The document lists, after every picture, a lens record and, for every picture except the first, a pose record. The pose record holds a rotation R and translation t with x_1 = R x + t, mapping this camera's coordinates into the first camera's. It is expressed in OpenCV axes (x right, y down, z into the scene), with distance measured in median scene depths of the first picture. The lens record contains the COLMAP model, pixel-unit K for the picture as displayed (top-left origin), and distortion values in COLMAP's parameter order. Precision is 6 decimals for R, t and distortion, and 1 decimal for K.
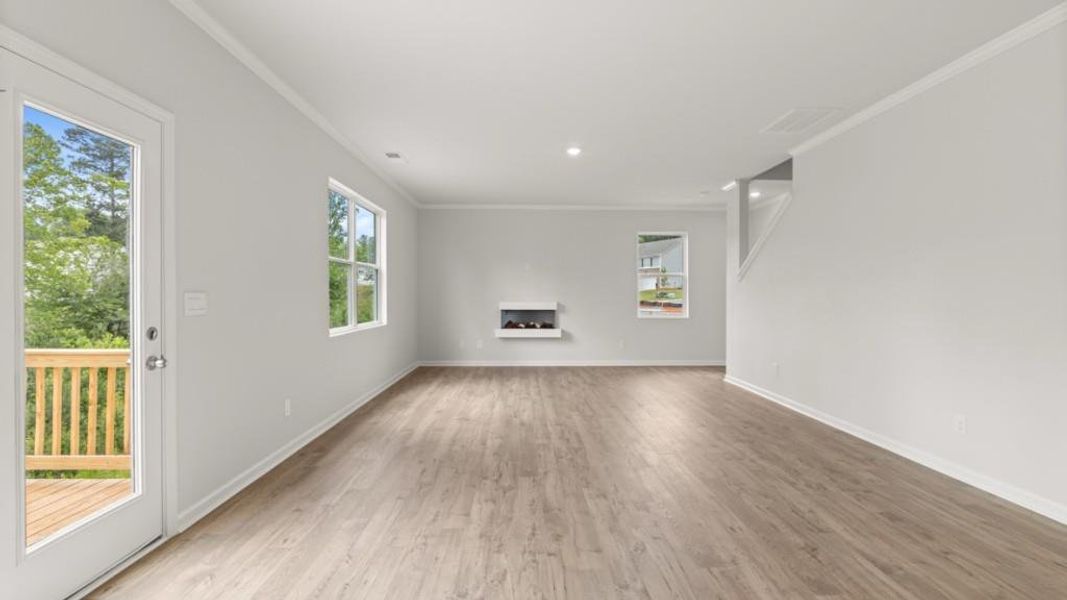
lens RADIAL K [[456.4, 0, 530.0], [0, 456.4, 299.8], [0, 0, 1]] dist [-0.002863, -0.000003]
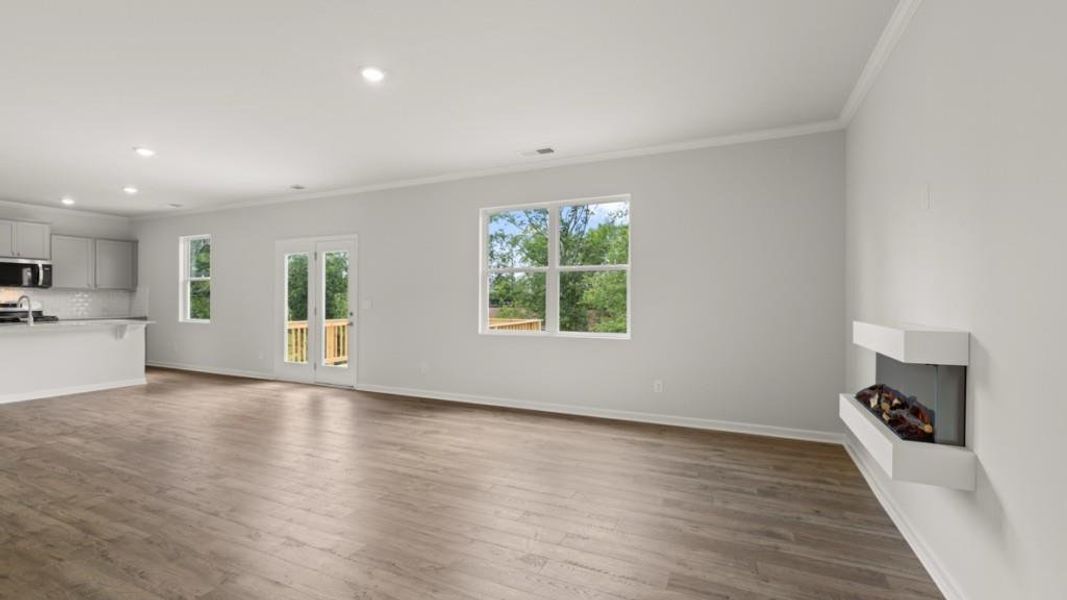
lens RADIAL K [[456.4, 0, 532.5], [0, 456.4, 303.0], [0, 0, 1]] dist [-0.005836, 0.000517]
pose [[-0.433477, 0.001581, -0.901163, 0.572876], [-0.011862, 0.999902, 0.007460, -0.014050], [0.901086, 0.013923, -0.433416, 1.481916]]
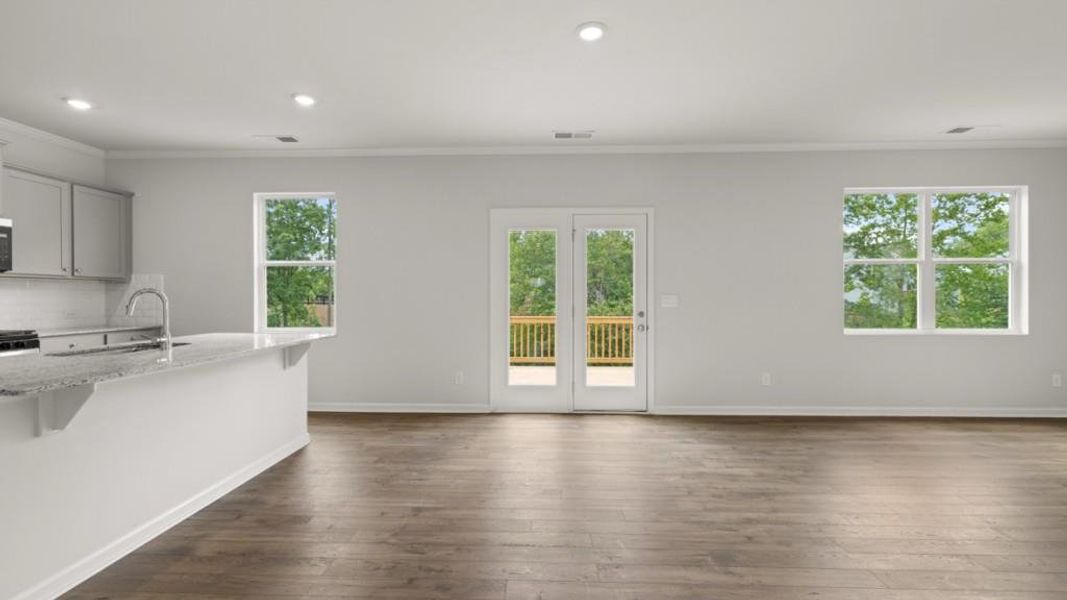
lens RADIAL K [[456.4, 0, 532.5], [0, 456.4, 303.0], [0, 0, 1]] dist [-0.005836, 0.000517]
pose [[-0.053359, 0.012178, -0.998501, 0.609482], [-0.007904, 0.999889, 0.012618, -0.001122], [0.998544, 0.008566, -0.053257, 0.270580]]
